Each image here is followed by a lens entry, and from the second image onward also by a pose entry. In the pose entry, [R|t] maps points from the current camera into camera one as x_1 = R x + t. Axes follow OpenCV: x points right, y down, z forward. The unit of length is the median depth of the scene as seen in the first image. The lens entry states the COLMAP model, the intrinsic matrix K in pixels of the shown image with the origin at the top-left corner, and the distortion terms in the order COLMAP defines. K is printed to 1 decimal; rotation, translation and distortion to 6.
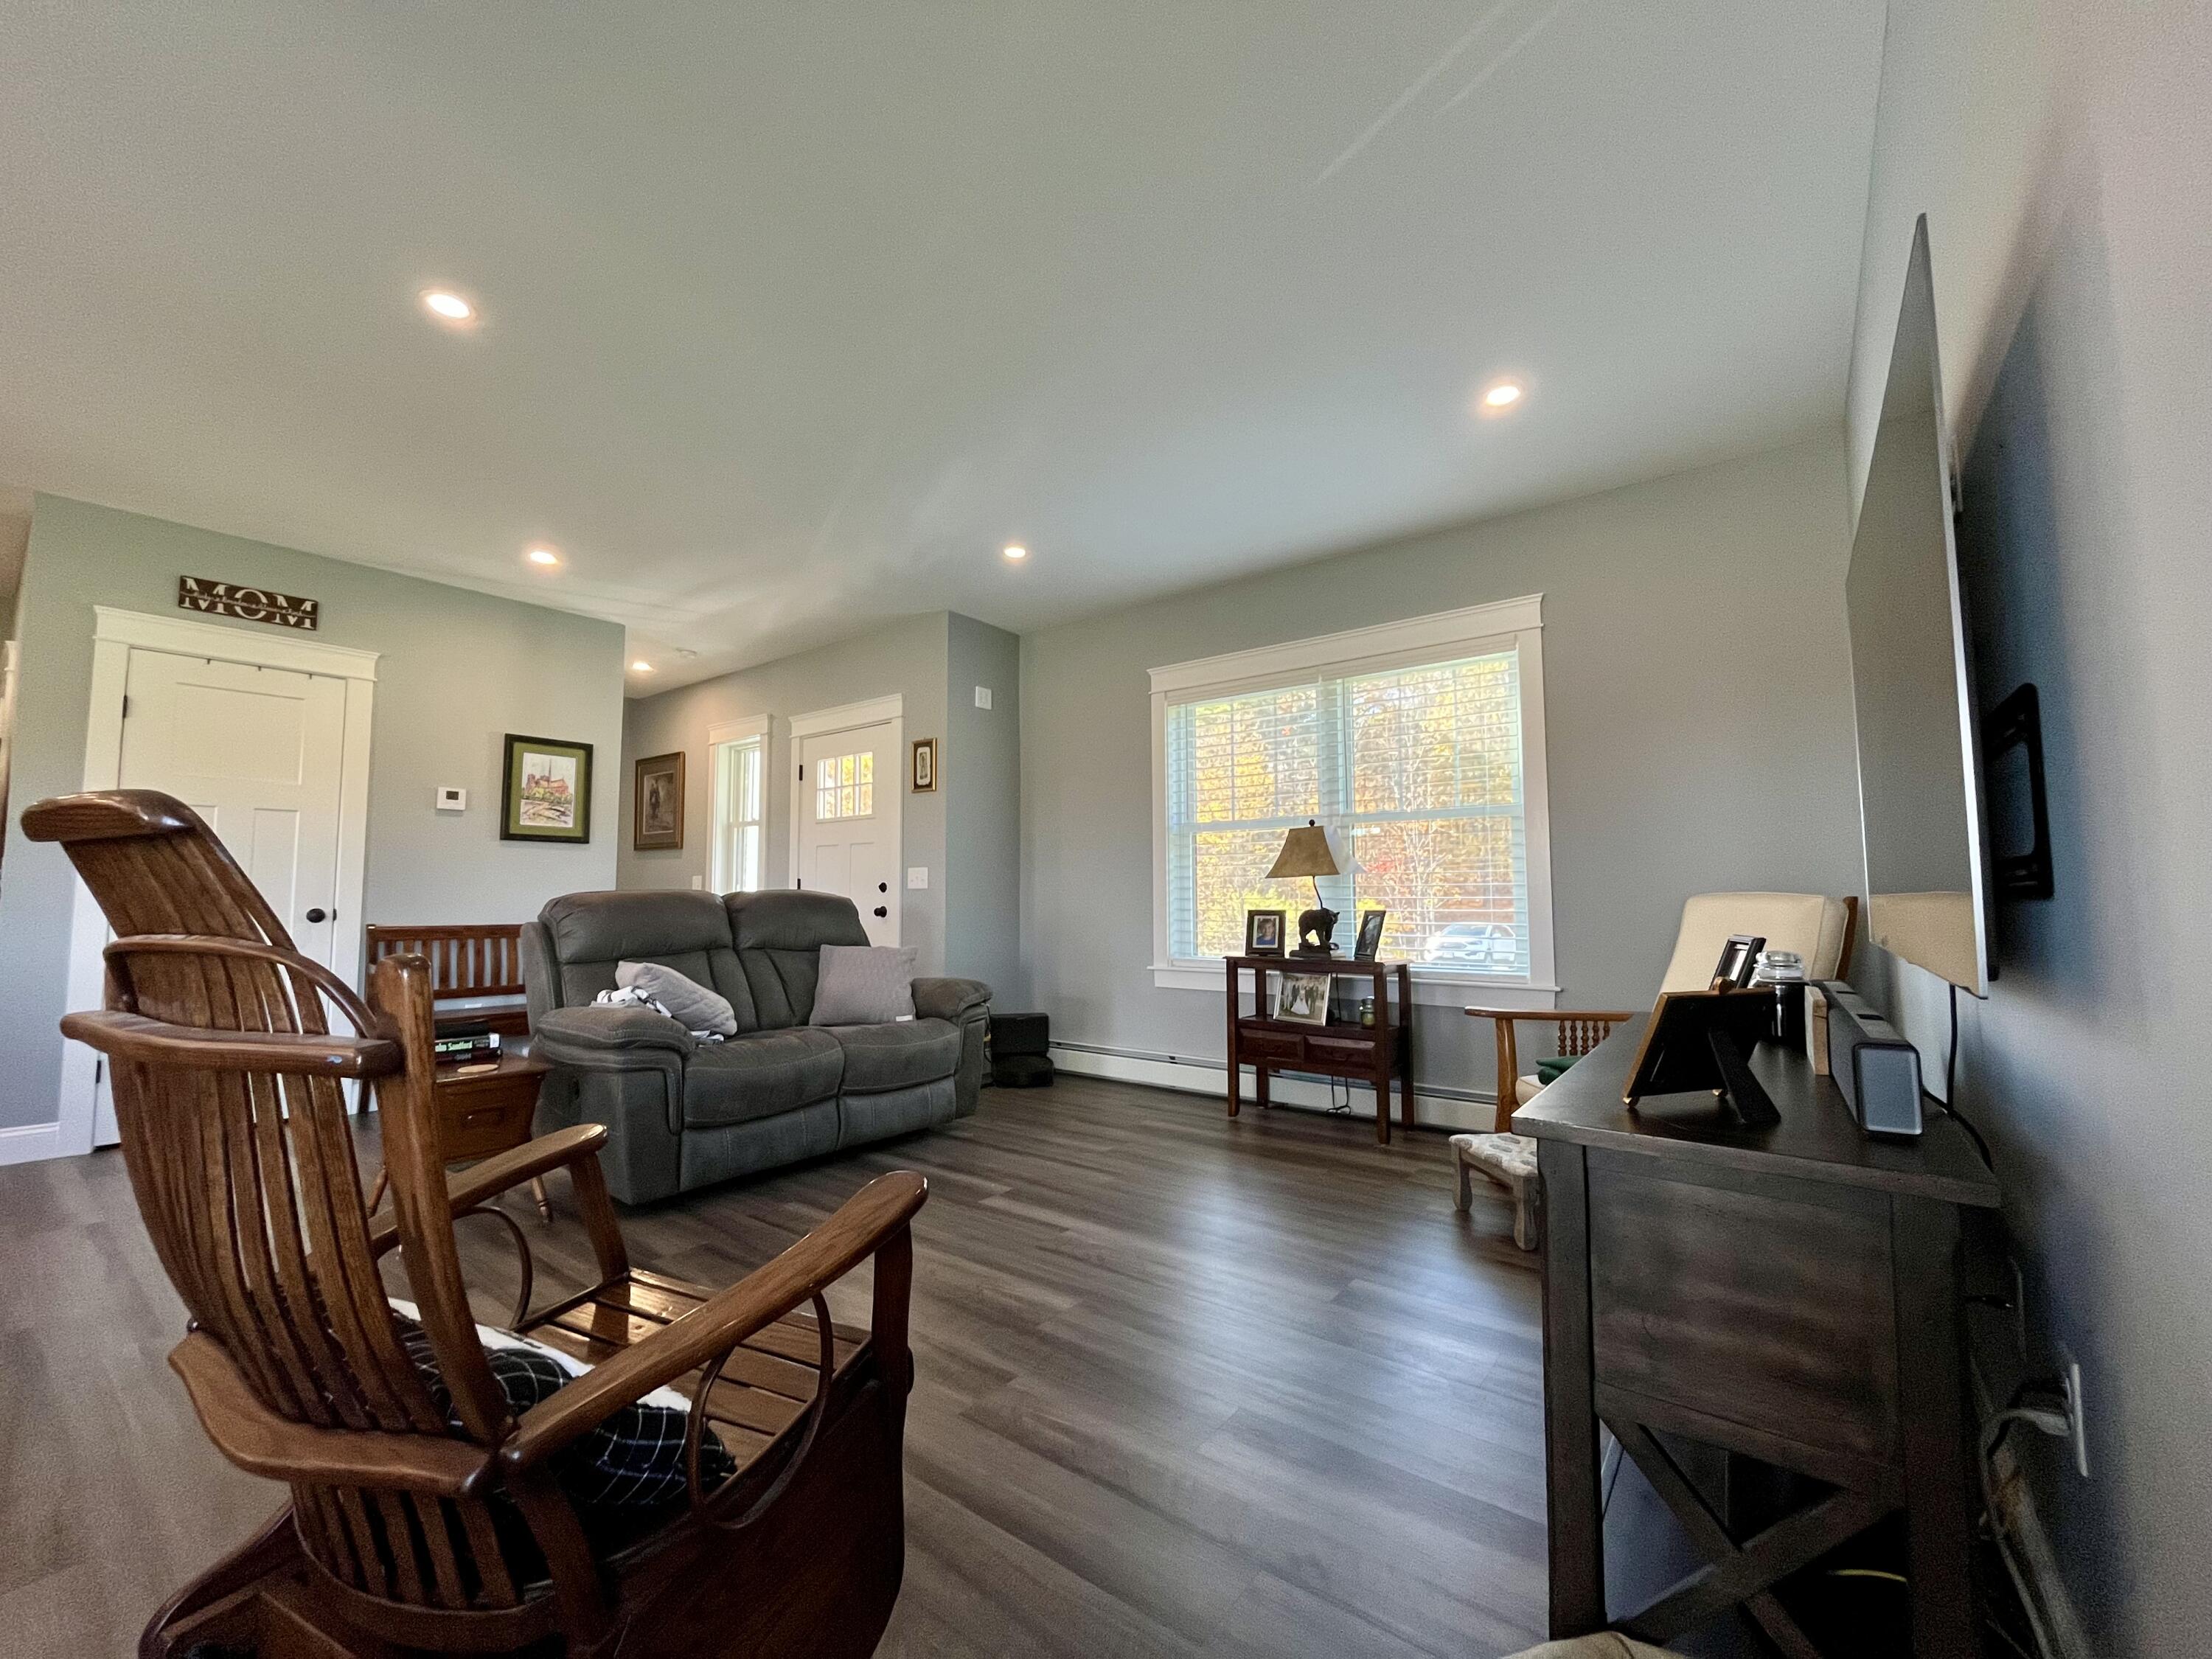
lens RADIAL K [[897.3, 0, 1099.2], [0, 897.3, 835.3], [0, 0, 1]] dist [-0.000025, 0.000160]
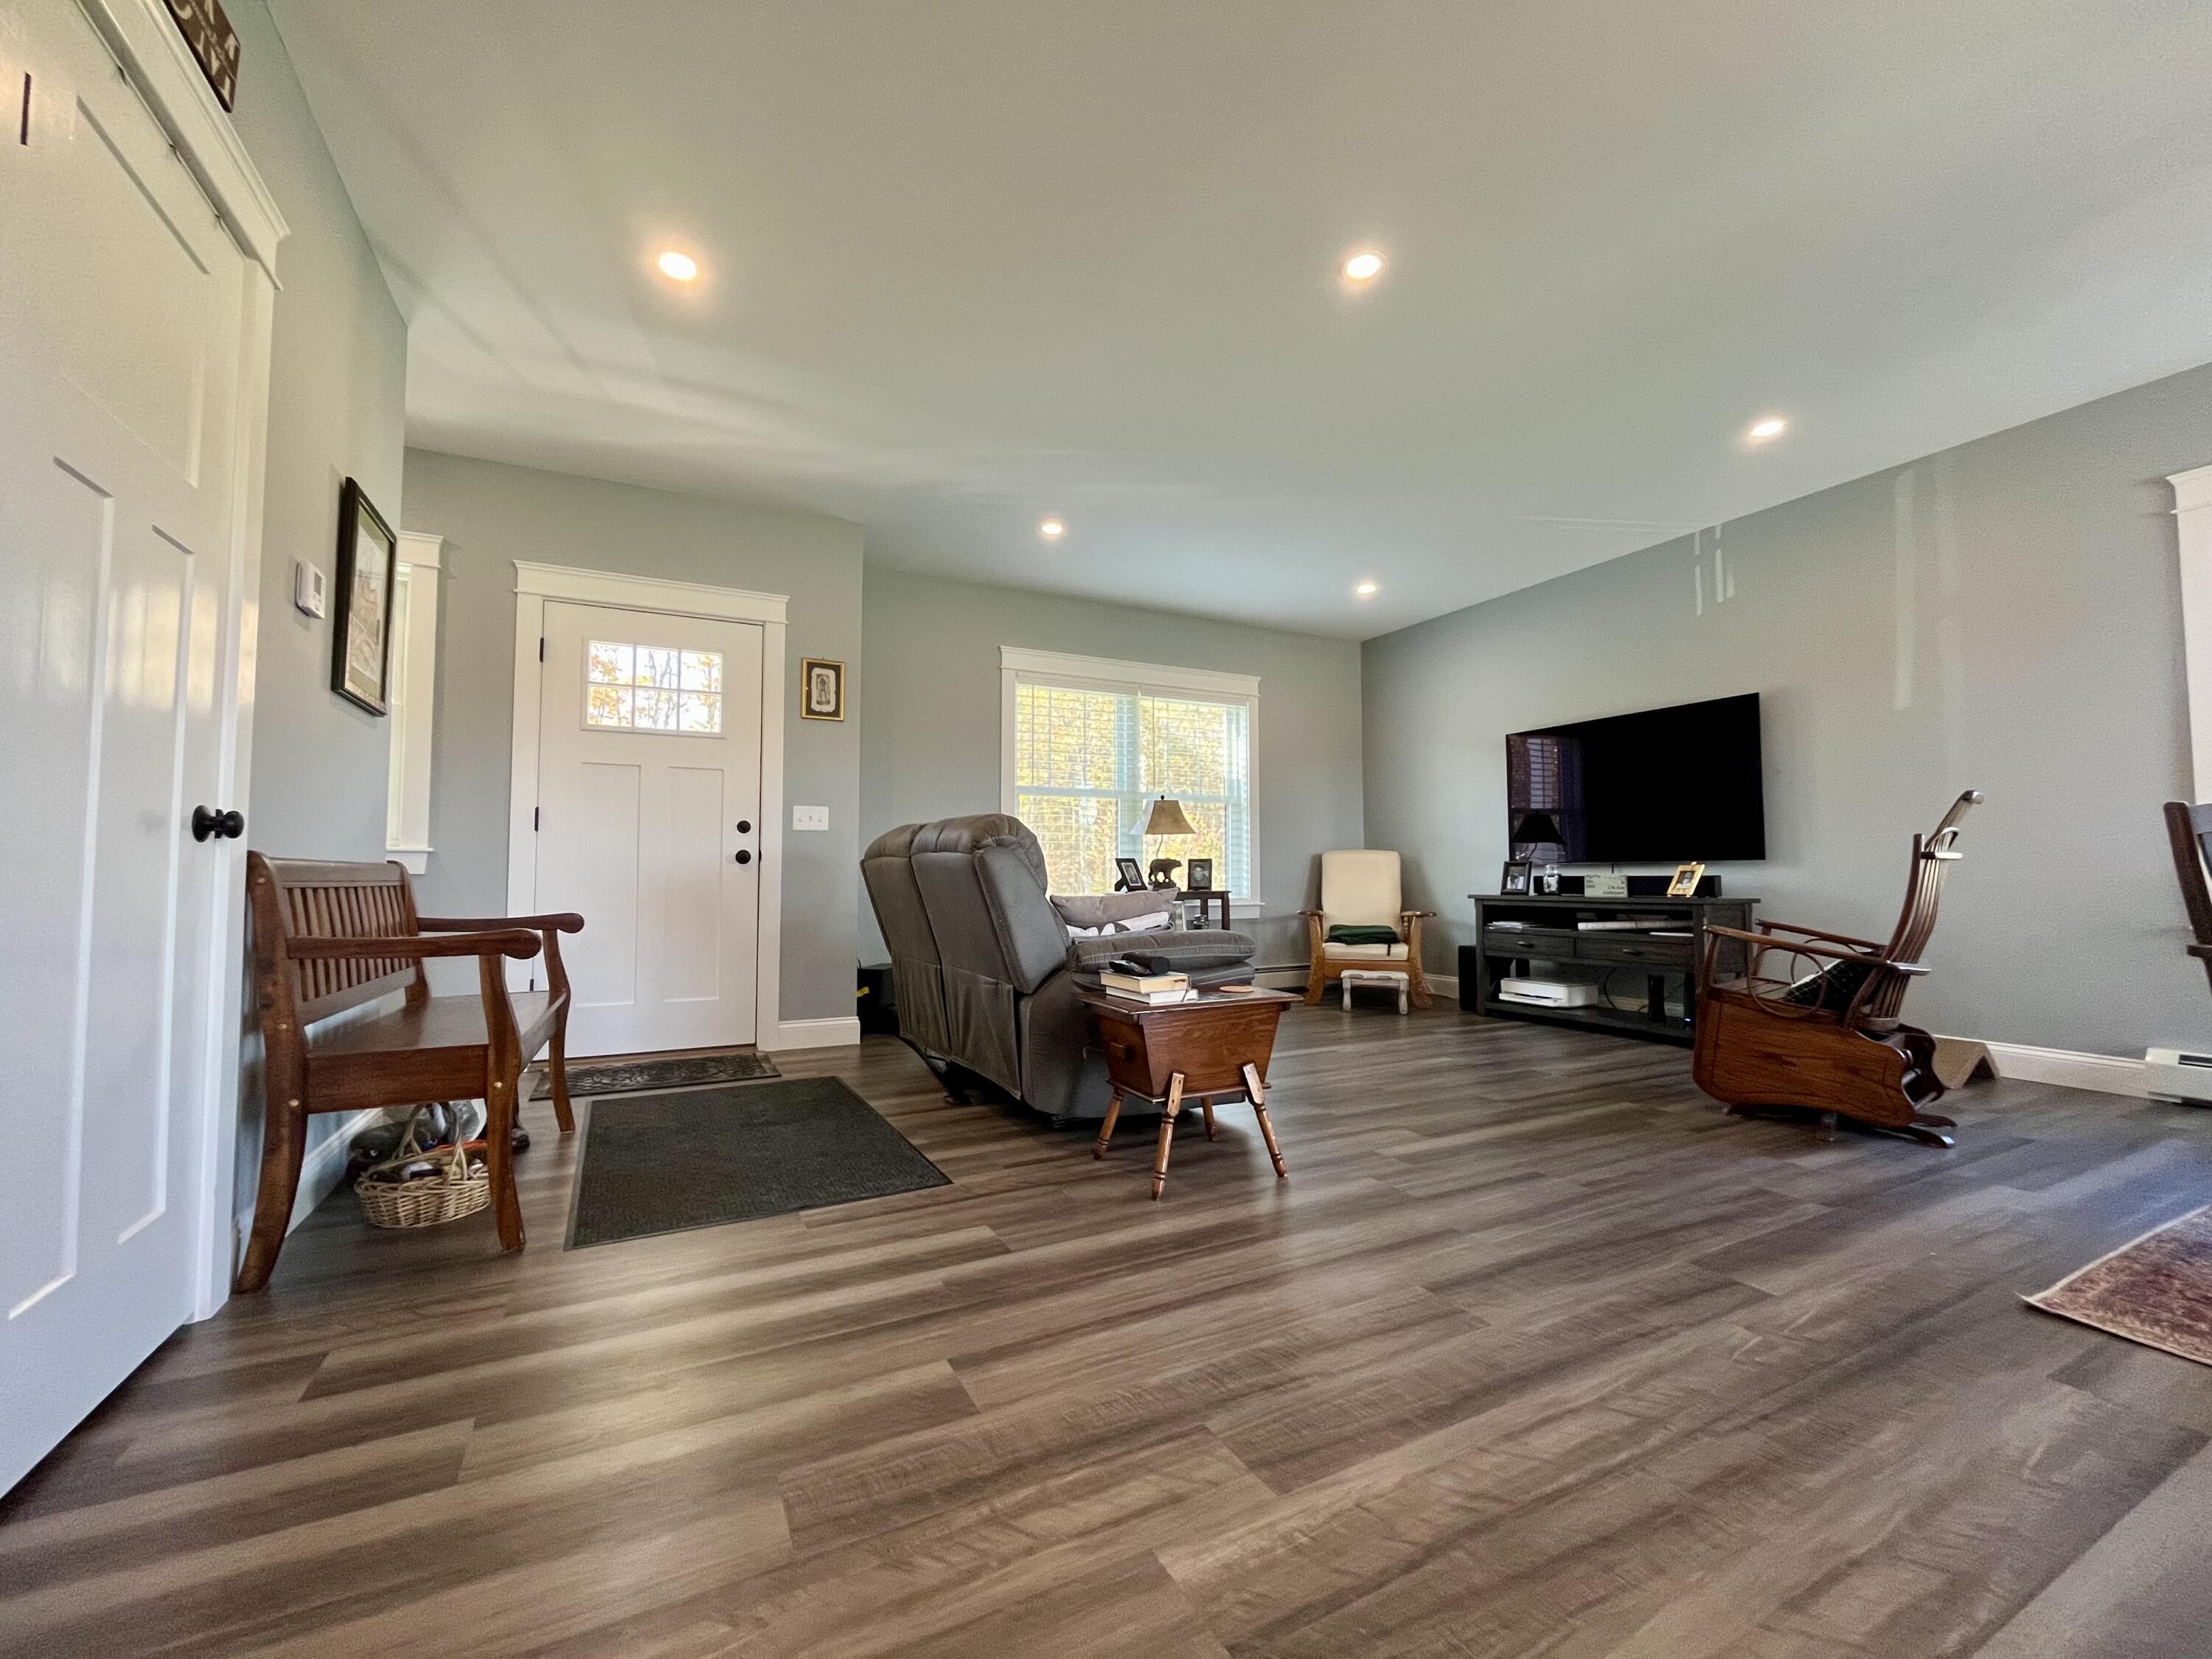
lens RADIAL K [[897.3, 0, 1106.8], [0, 897.3, 829.7], [0, 0, 1]] dist [-0.000025, 0.000160]
pose [[0.421505, 0.050614, 0.905412, -0.881772], [-0.059233, 0.997846, -0.028206, 0.067770], [-0.904889, -0.041741, 0.423595, 0.385271]]
